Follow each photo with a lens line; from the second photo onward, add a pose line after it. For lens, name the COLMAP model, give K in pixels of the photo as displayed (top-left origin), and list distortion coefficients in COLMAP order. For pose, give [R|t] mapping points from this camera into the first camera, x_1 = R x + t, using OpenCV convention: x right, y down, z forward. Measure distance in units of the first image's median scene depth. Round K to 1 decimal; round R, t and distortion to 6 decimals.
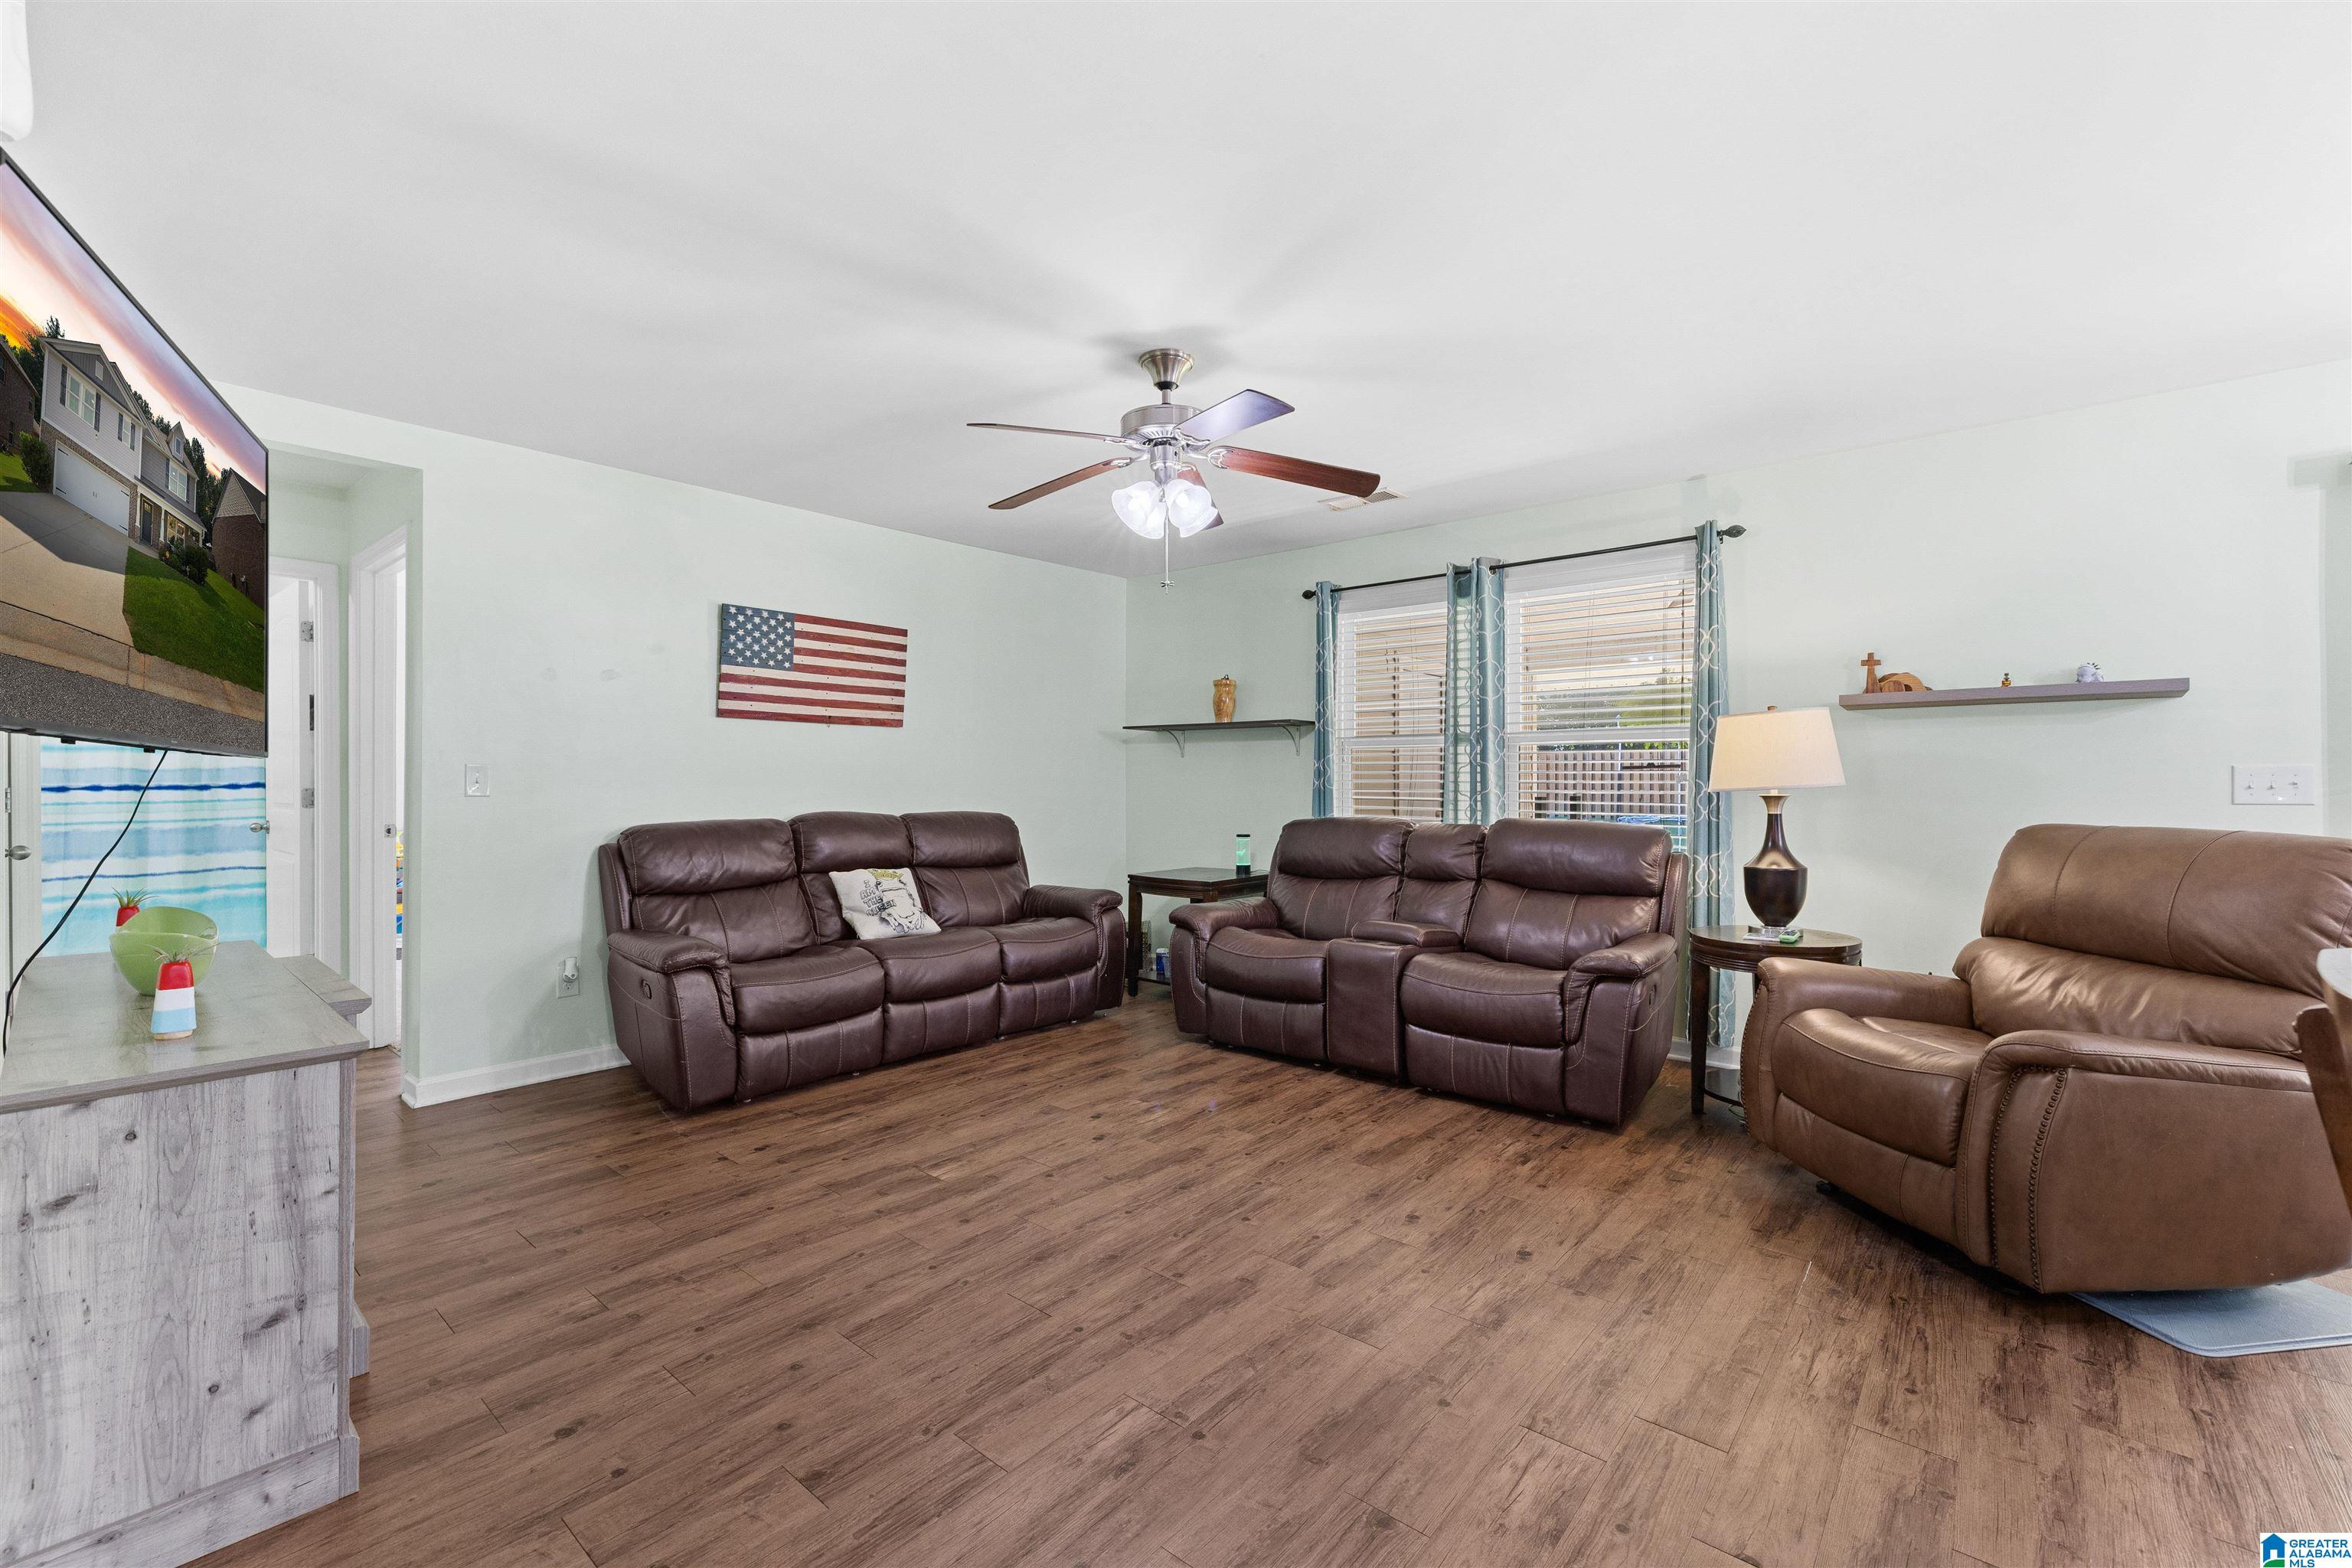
lens RADIAL K [[990.1, 0, 1163.7], [0, 990.1, 777.0], [0, 0, 1]] dist [-0.001338, 0.000790]
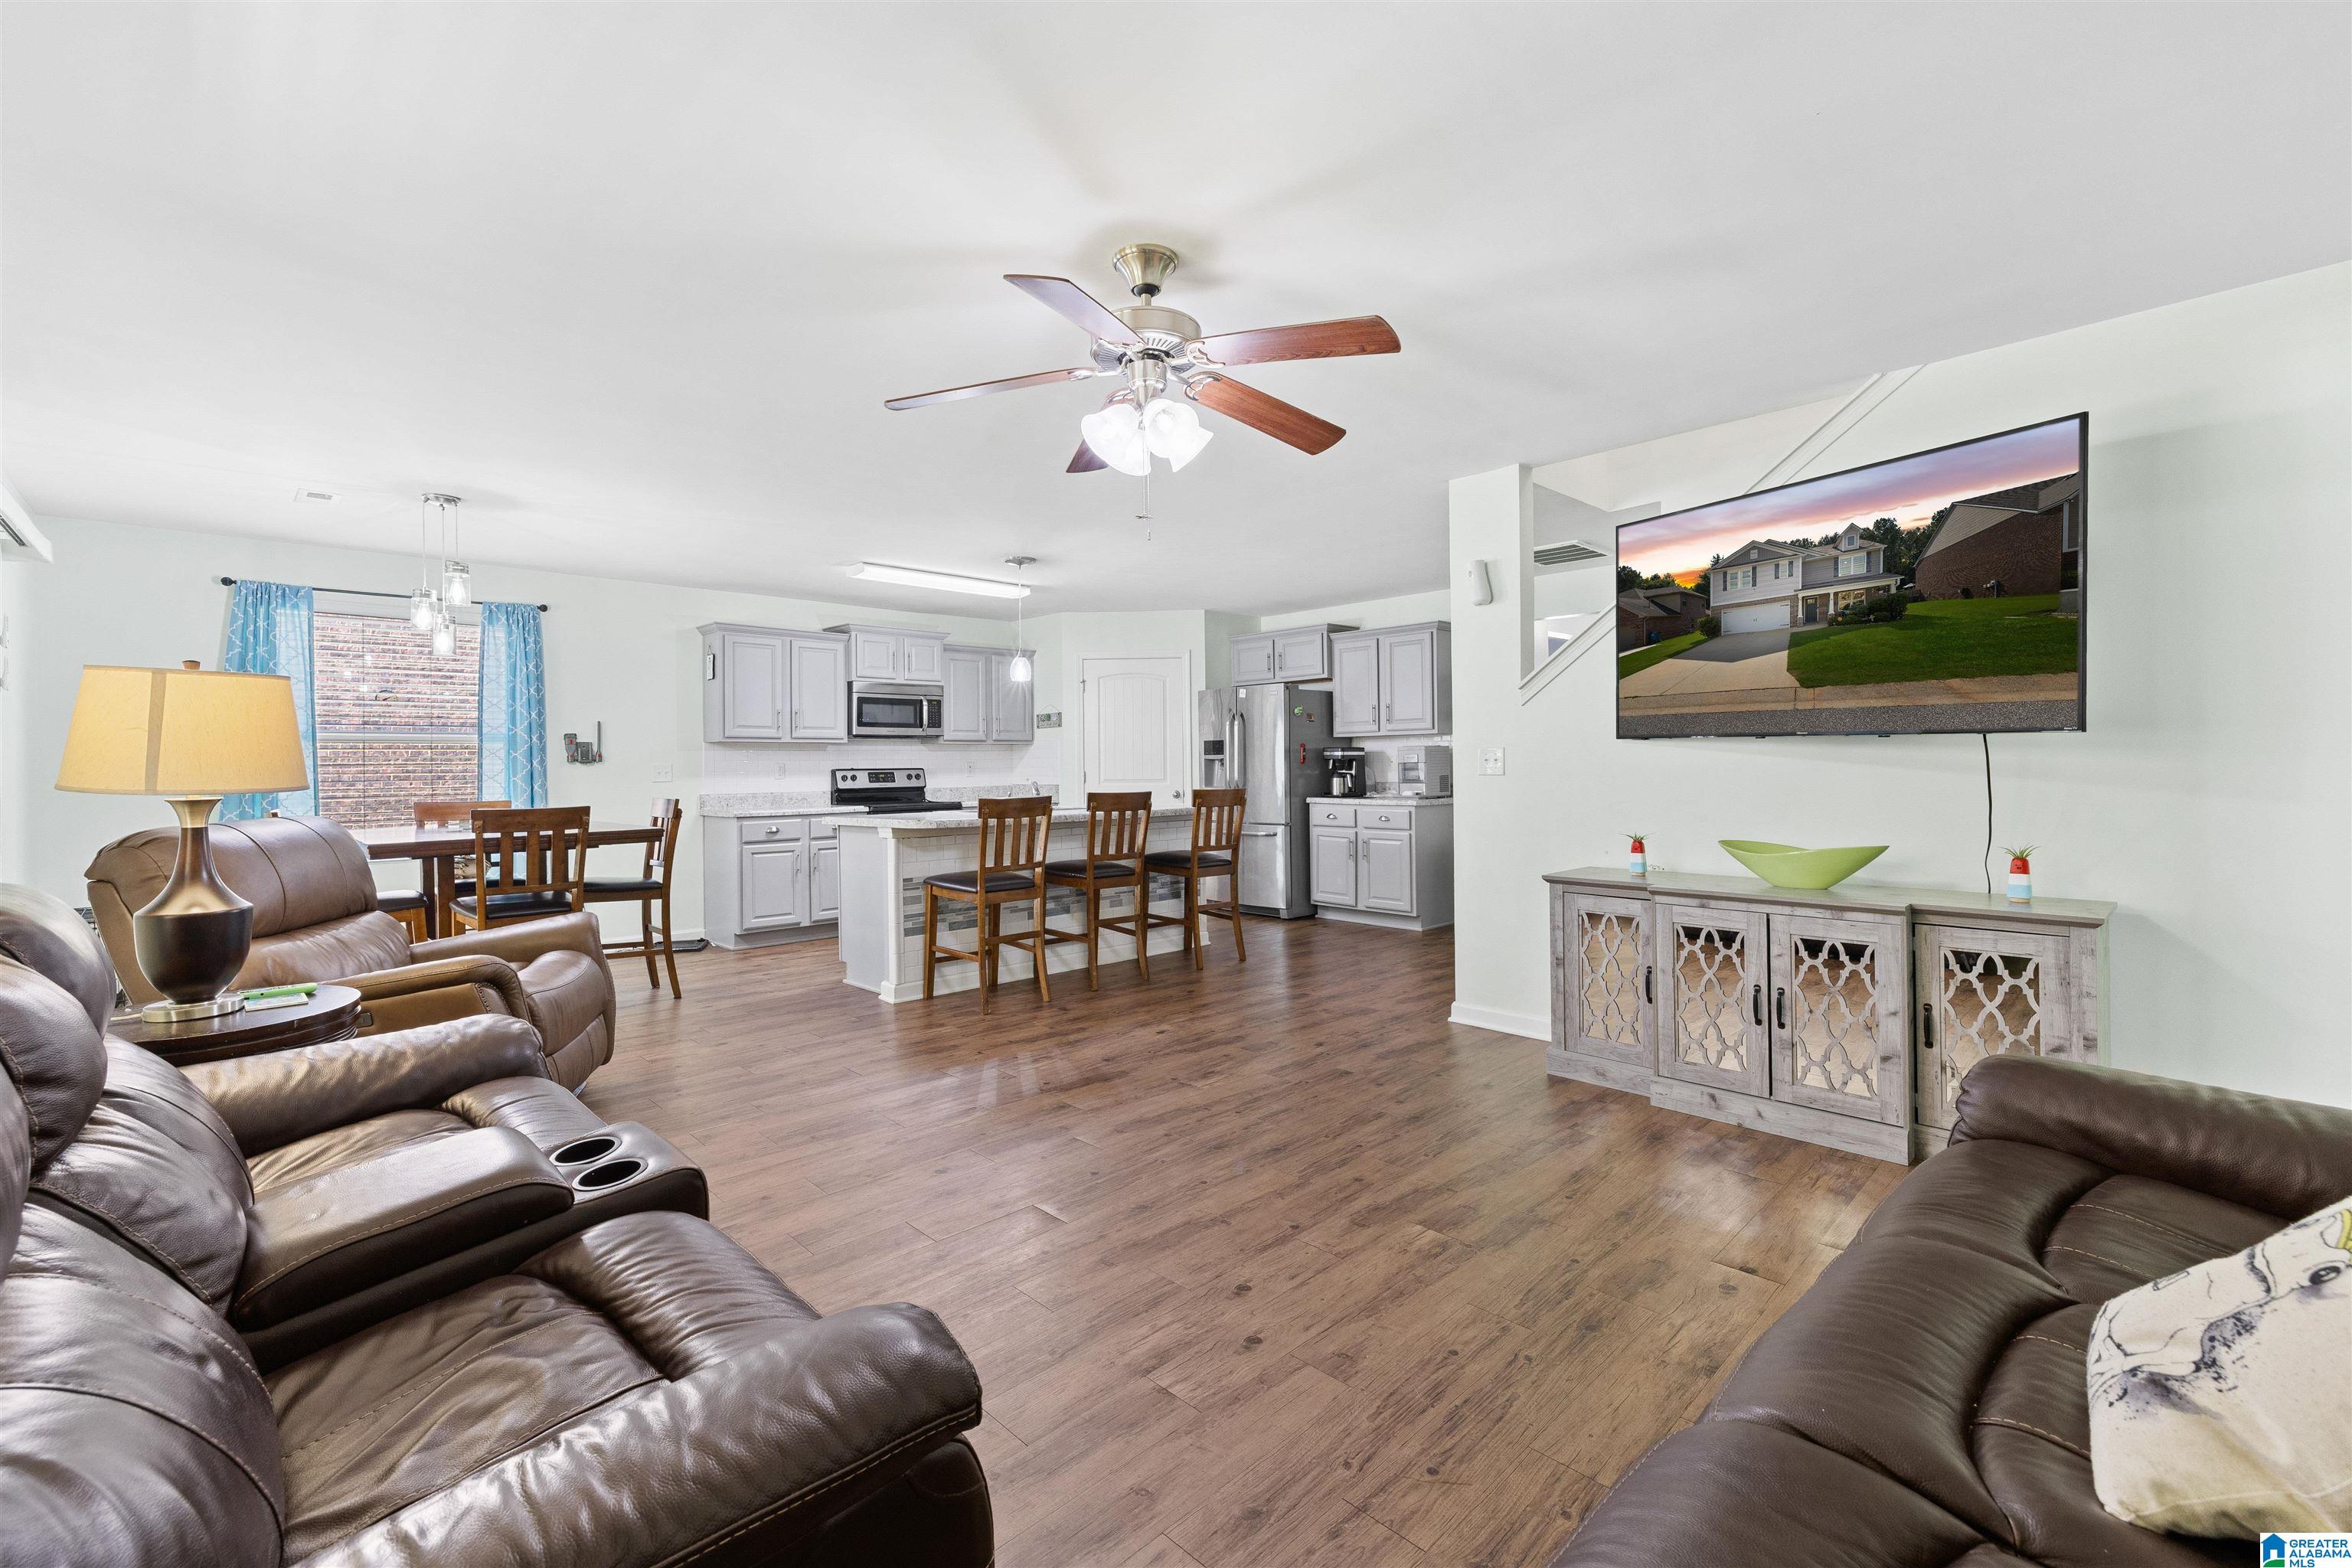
lens RADIAL K [[990.1, 0, 1166.9], [0, 990.1, 772.1], [0, 0, 1]] dist [-0.001338, 0.000790]
pose [[-0.995990, 0.010378, 0.088863, -0.063485], [0.010973, 0.999921, 0.006205, 0.002992], [-0.088791, 0.007155, -0.996025, 1.377139]]
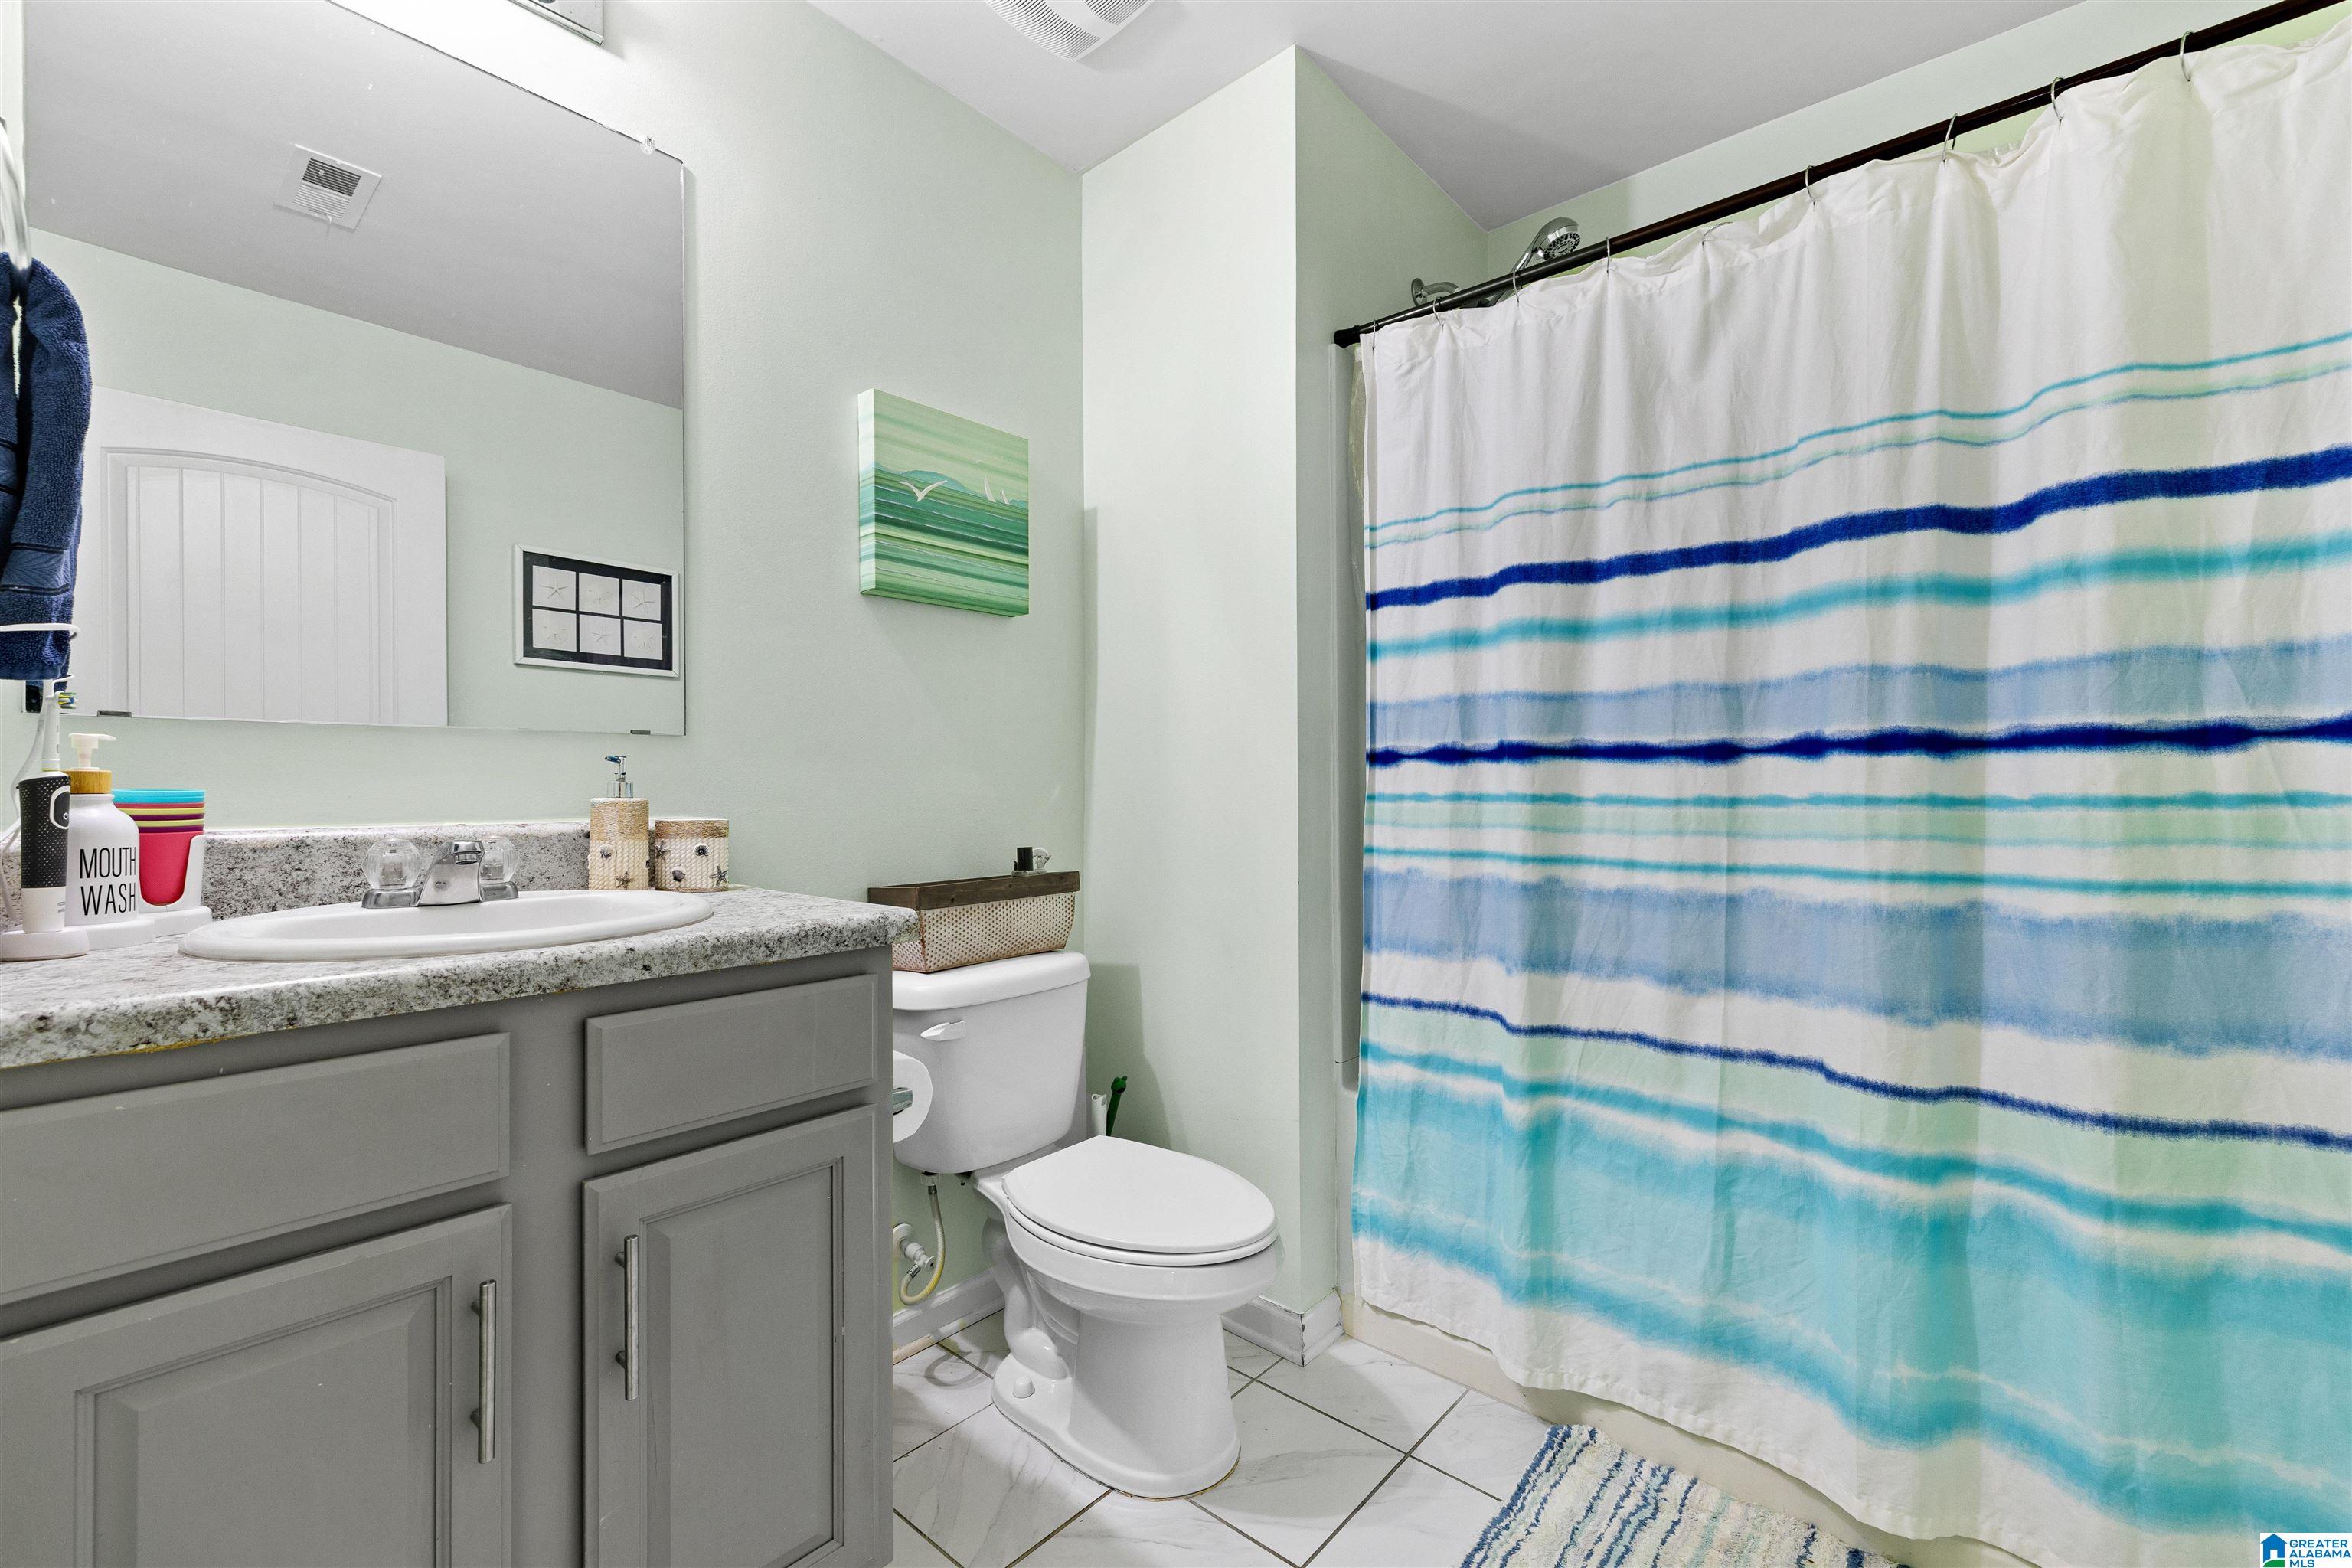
lens RADIAL K [[990.1, 0, 1177.5], [0, 990.1, 779.6], [0, 0, 1]] dist [-0.001338, 0.000790]
pose [[0.007758, -0.001491, -0.999969, -1.034762], [0.002952, 0.999995, -0.001468, 0.026396], [0.999966, -0.002941, 0.007762, 1.056707]]
